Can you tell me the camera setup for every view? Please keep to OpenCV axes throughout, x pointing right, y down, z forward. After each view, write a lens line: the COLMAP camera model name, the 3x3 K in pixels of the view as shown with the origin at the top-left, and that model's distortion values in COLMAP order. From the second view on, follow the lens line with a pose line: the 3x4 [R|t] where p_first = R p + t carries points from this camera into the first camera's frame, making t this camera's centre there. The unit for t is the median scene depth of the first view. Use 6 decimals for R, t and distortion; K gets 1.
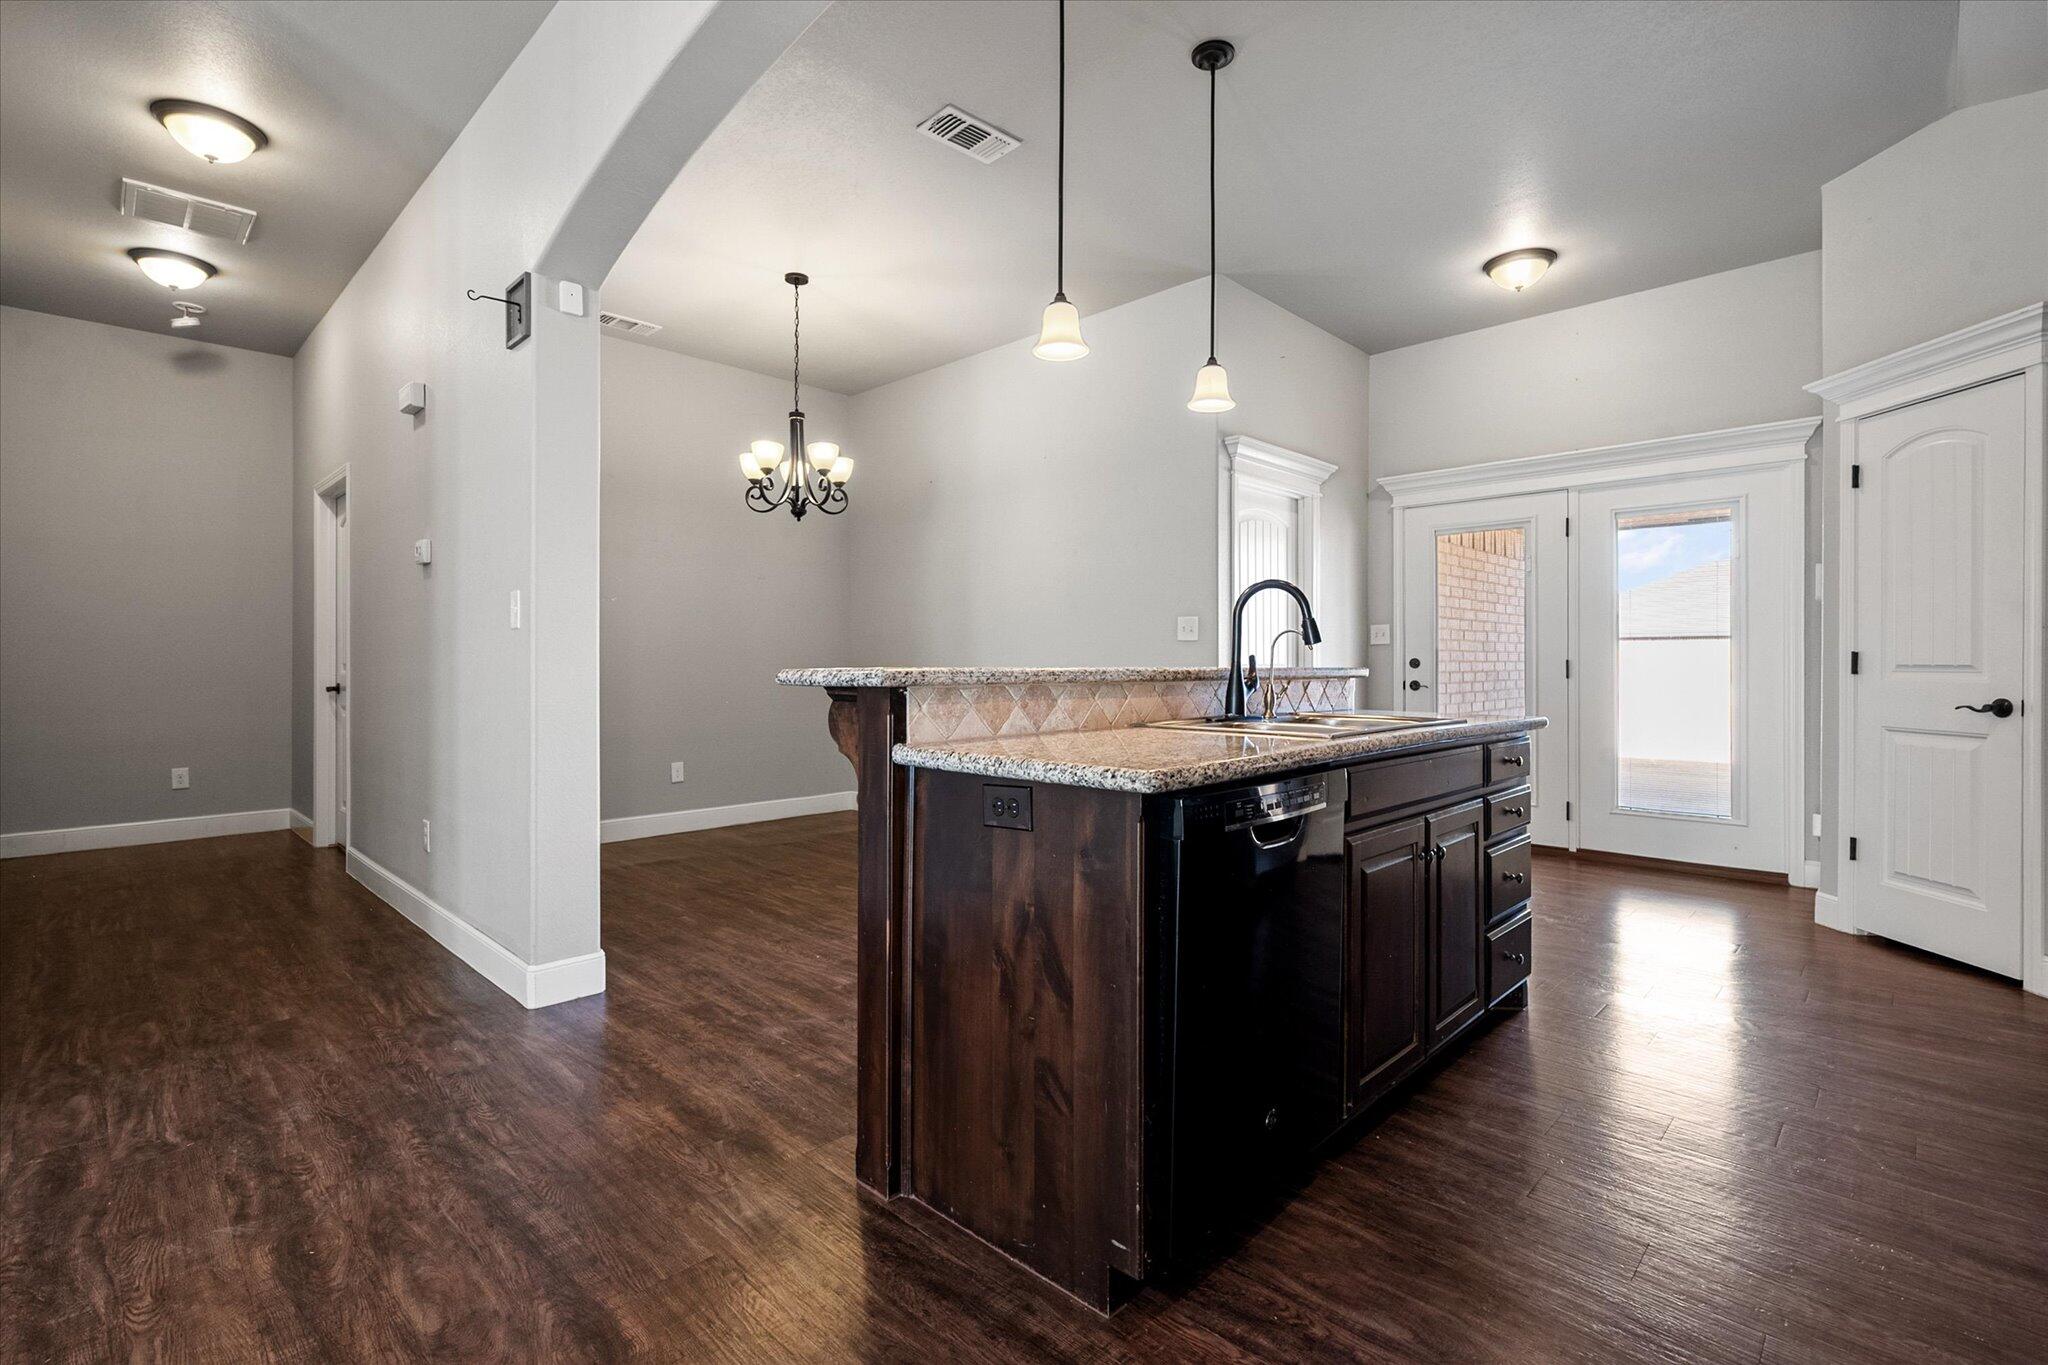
lens RADIAL K [[929.4, 0, 1035.1], [0, 929.4, 668.3], [0, 0, 1]] dist [0.002777, -0.000140]
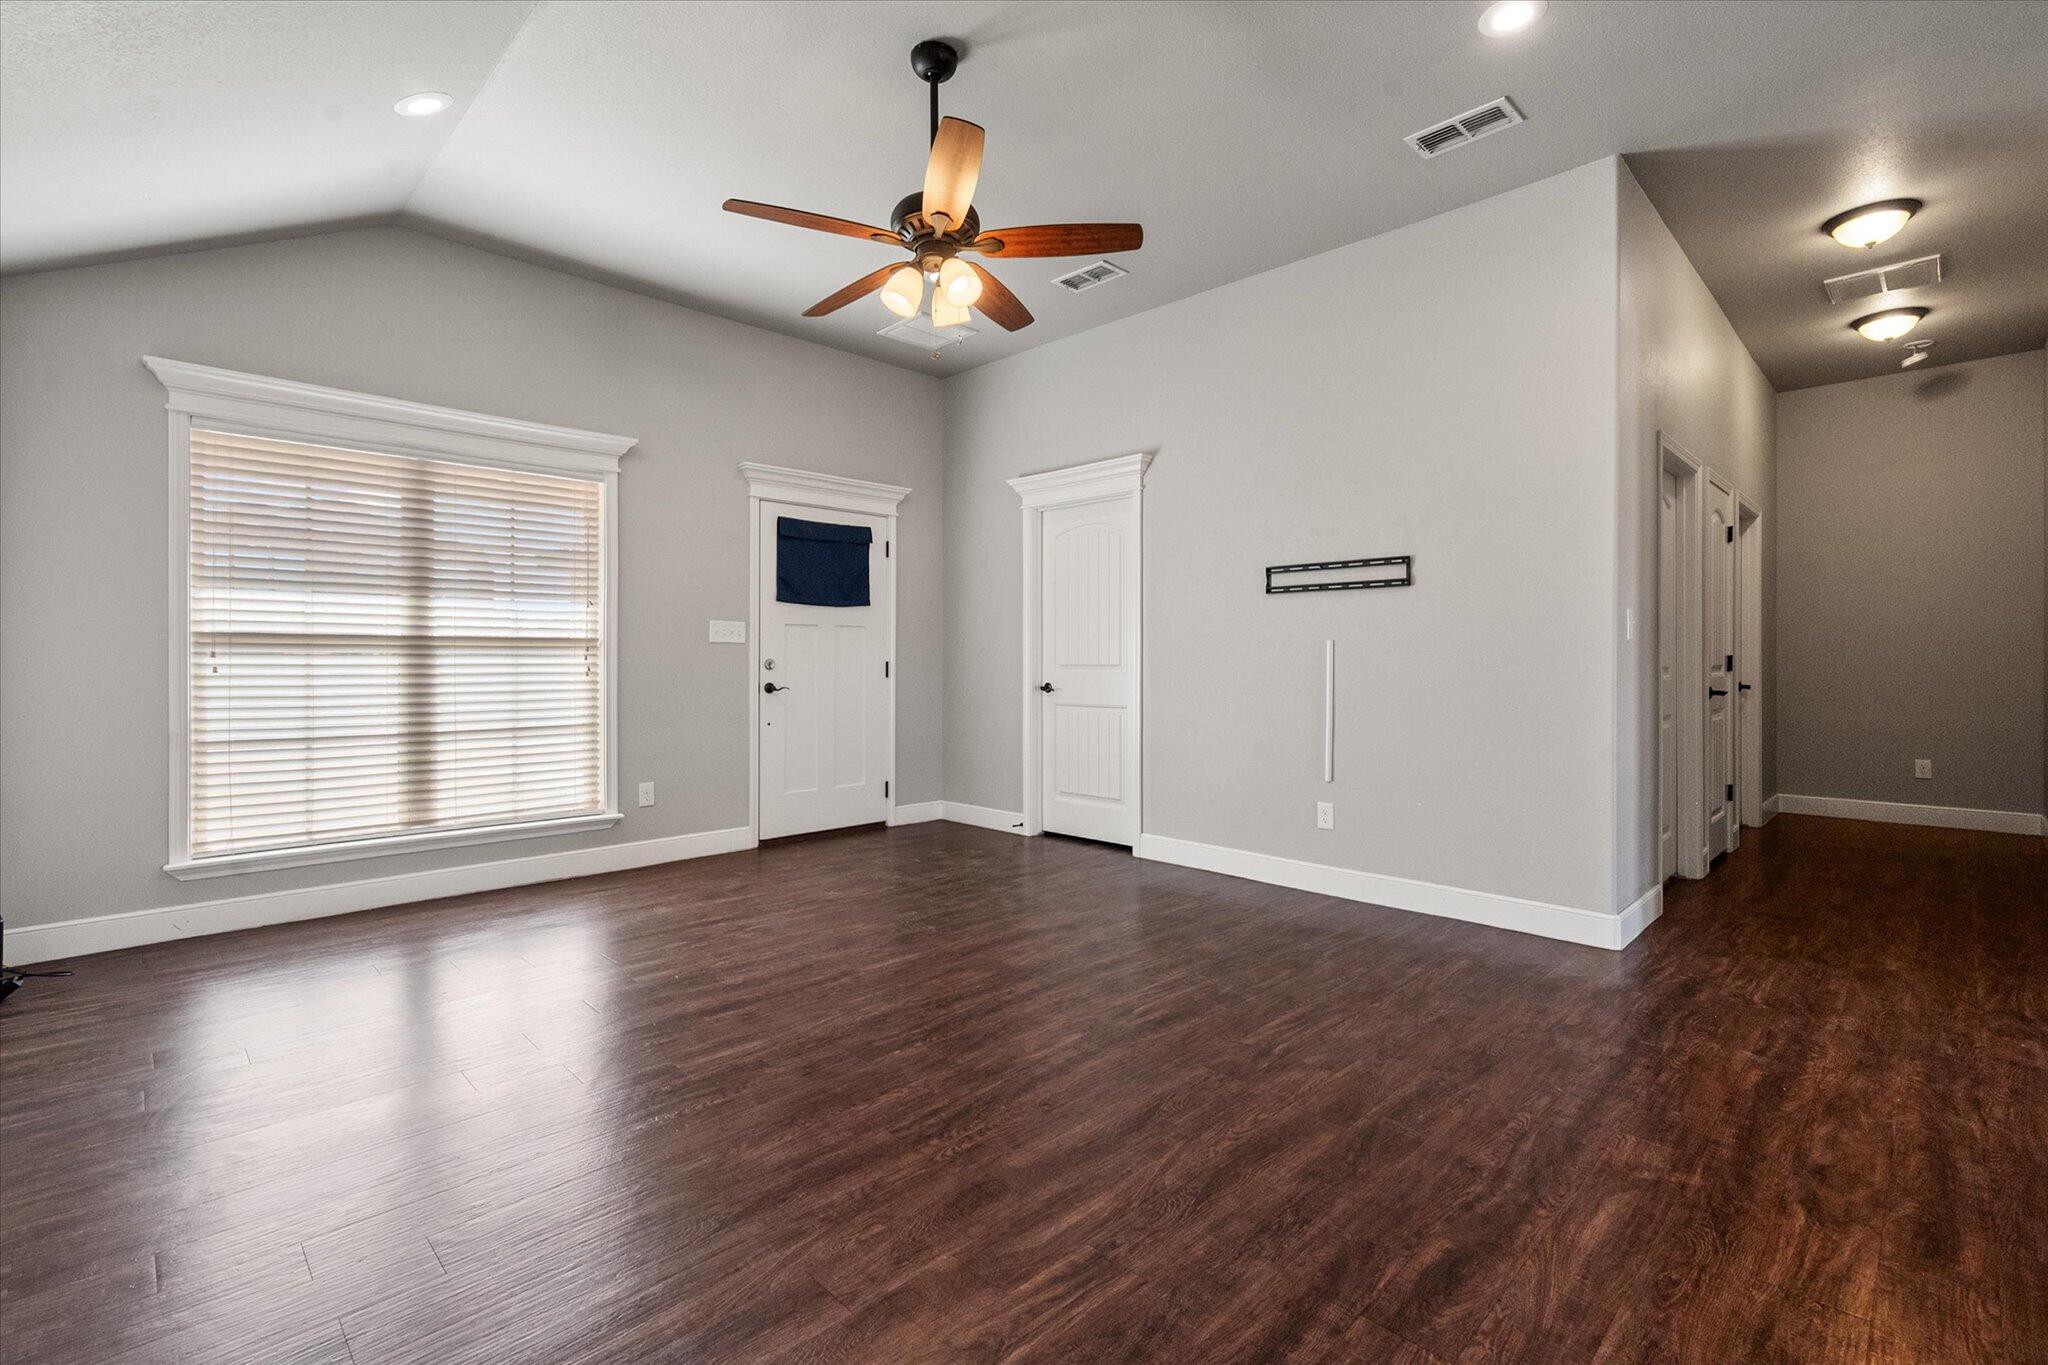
lens RADIAL K [[929.4, 0, 1035.1], [0, 929.4, 668.3], [0, 0, 1]] dist [0.002777, -0.000140]
pose [[-0.012023, 0.007921, -0.999896, 0.462194], [-0.006088, 0.999950, 0.007994, -0.006616], [0.999909, 0.006183, -0.011974, -0.082487]]
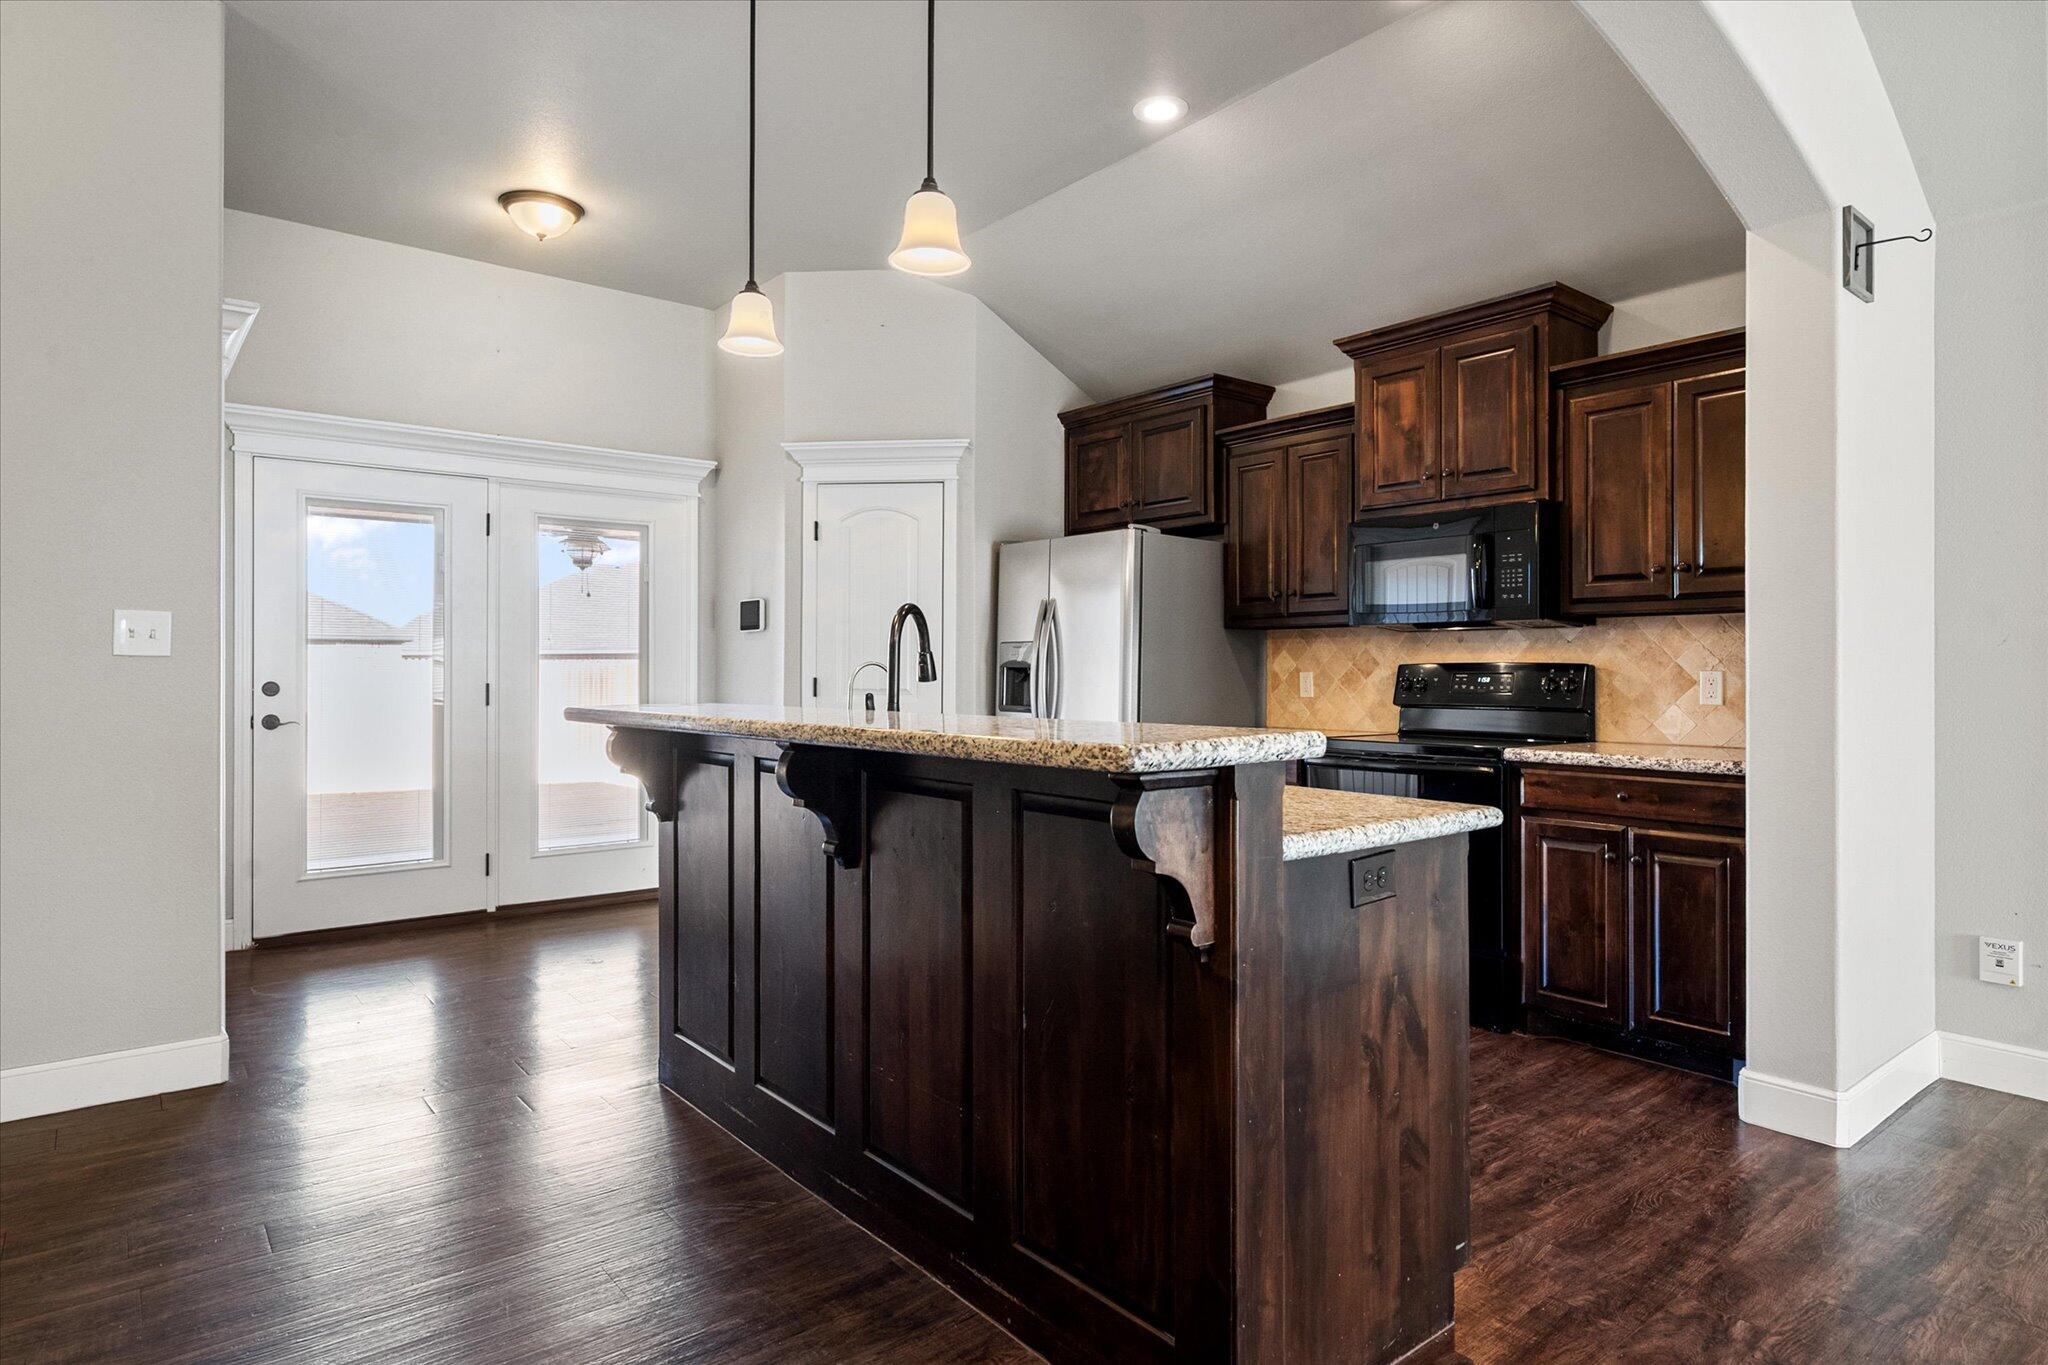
lens RADIAL K [[1144.2, 0, 1027.5], [0, 1144.2, 674.6], [0, 0, 1]] dist [0.003056, 0.000249]
pose [[0.121775, -0.002706, 0.992554, -0.806732], [0.004208, 0.999989, 0.002210, -0.035766], [-0.992549, 0.003907, 0.121785, 0.825564]]
